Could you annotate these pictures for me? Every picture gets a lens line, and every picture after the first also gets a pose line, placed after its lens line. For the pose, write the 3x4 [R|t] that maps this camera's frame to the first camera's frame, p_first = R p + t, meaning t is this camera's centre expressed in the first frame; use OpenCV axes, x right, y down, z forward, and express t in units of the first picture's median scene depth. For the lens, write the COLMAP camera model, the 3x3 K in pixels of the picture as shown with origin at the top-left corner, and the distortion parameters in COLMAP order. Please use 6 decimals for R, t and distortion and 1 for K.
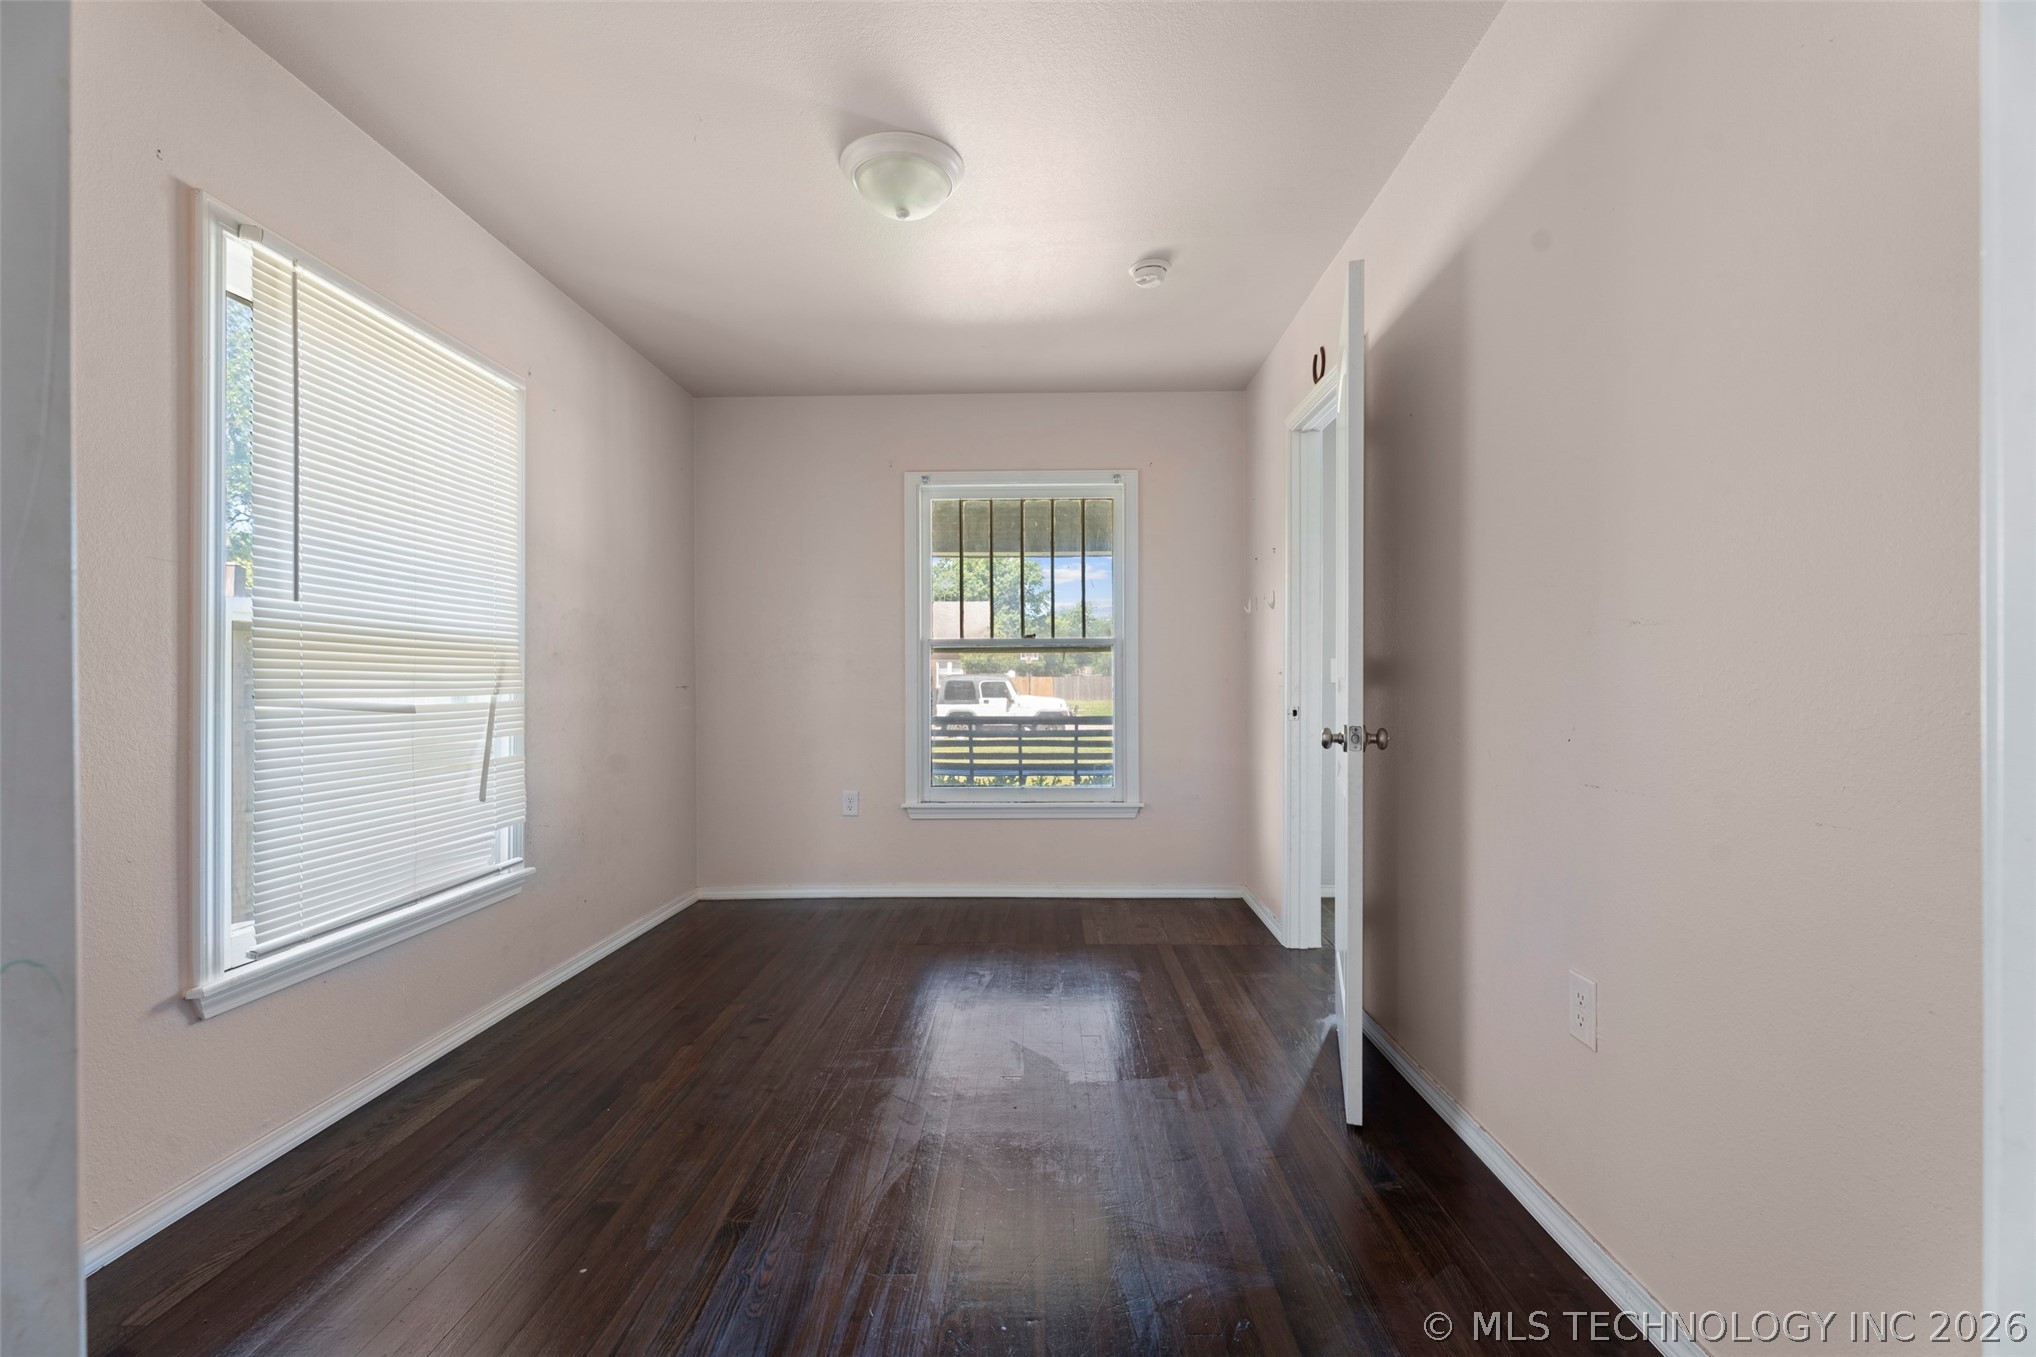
lens RADIAL K [[889.9, 0, 1031.8], [0, 889.9, 681.1], [0, 0, 1]] dist [-0.001714, -0.000319]
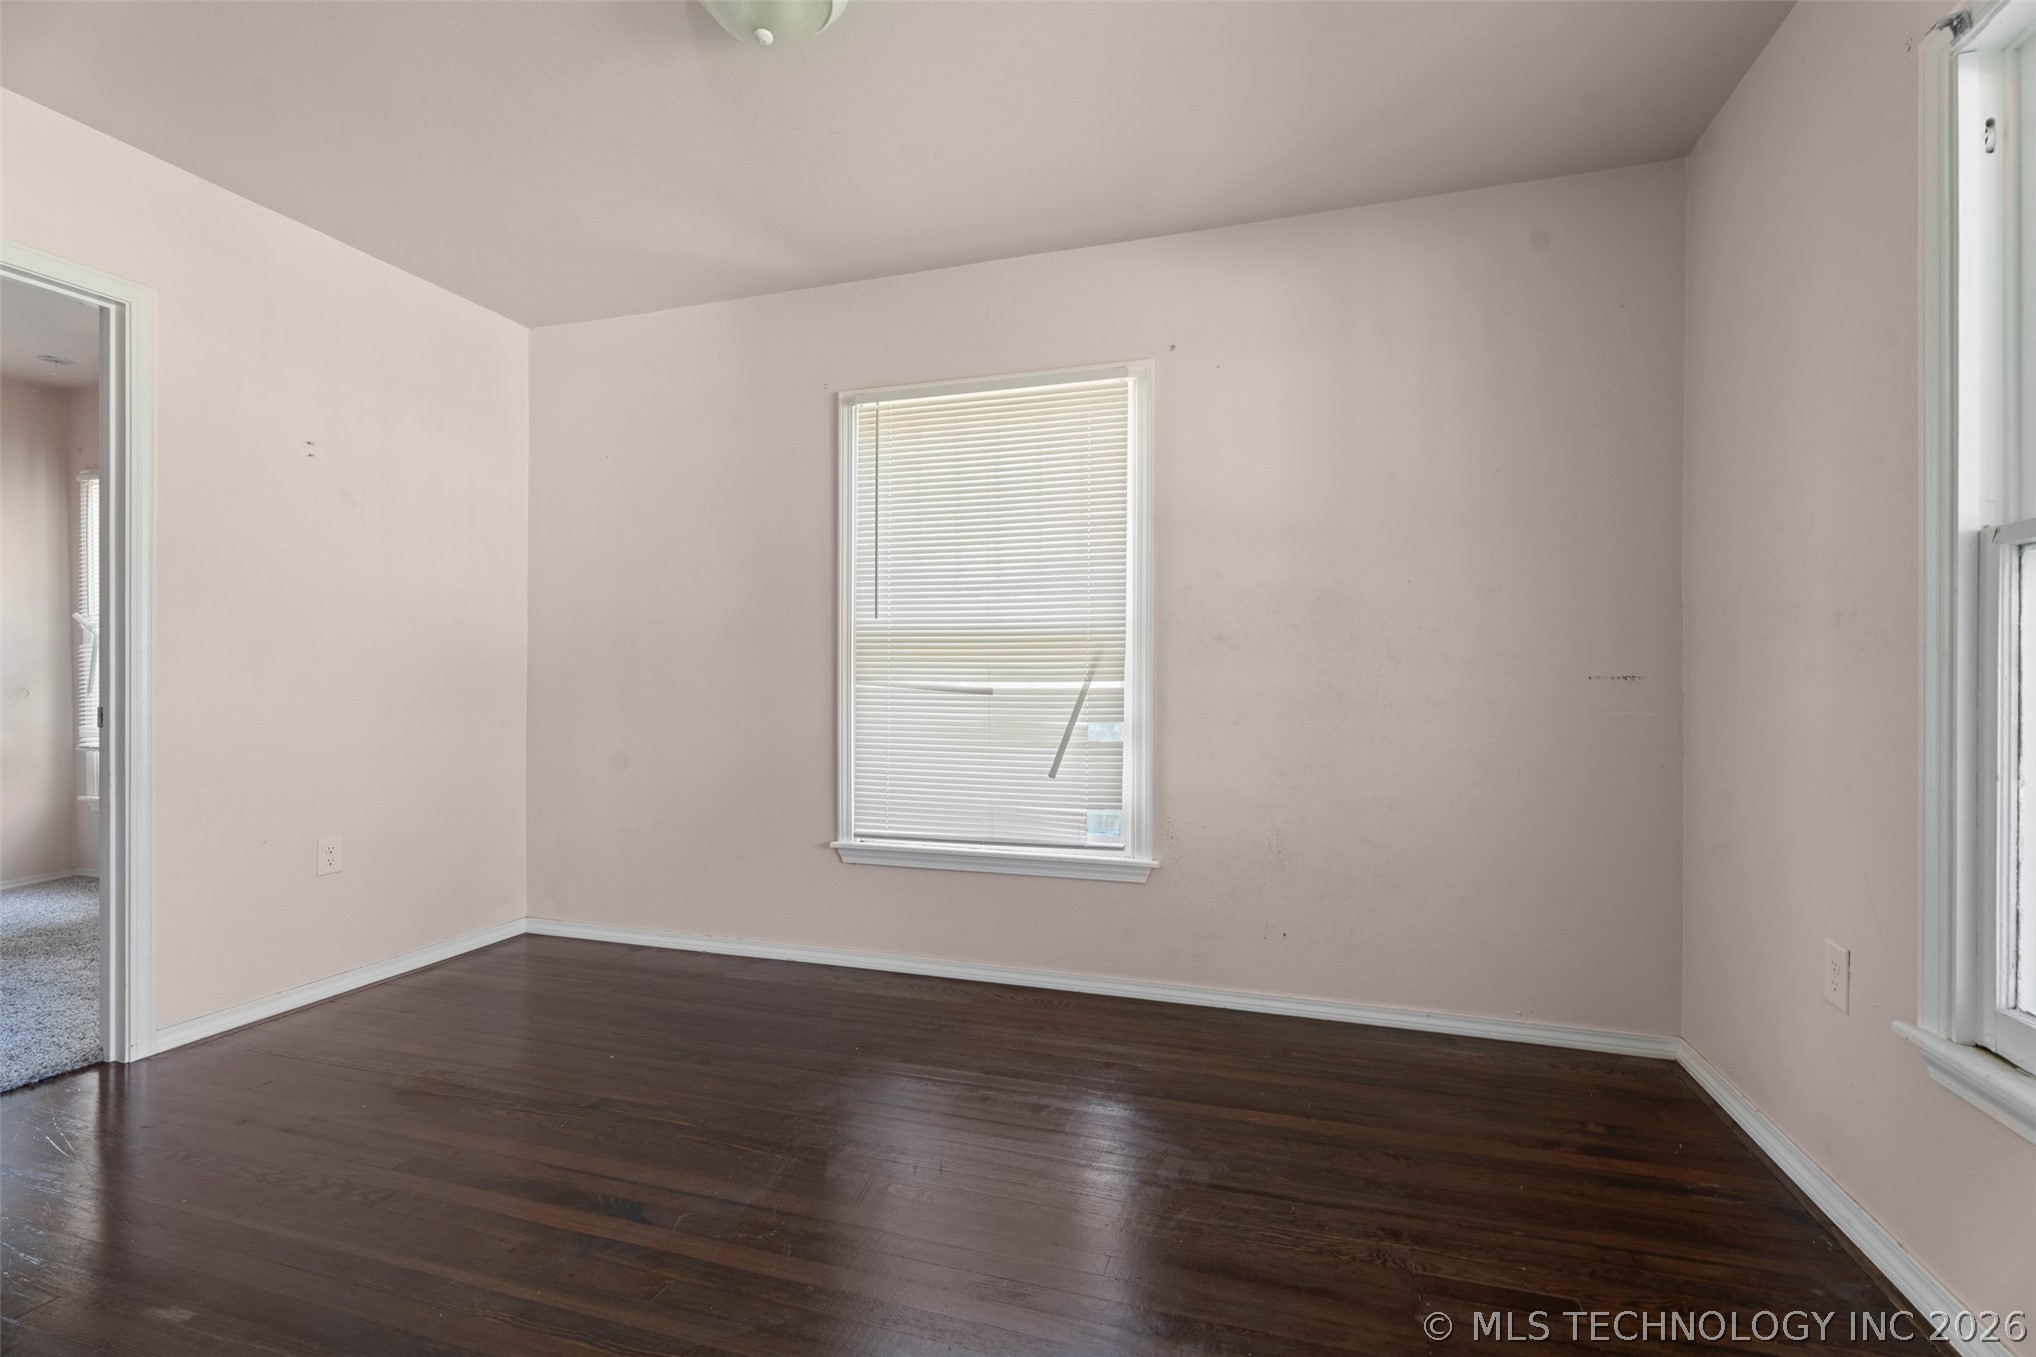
lens RADIAL K [[889.9, 0, 1031.8], [0, 889.9, 681.1], [0, 0, 1]] dist [-0.001714, -0.000319]
pose [[-0.275226, 0.003963, -0.961371, 0.468176], [0.000032, 0.999992, 0.004113, 0.010979], [0.961379, 0.001101, -0.275224, 1.312256]]
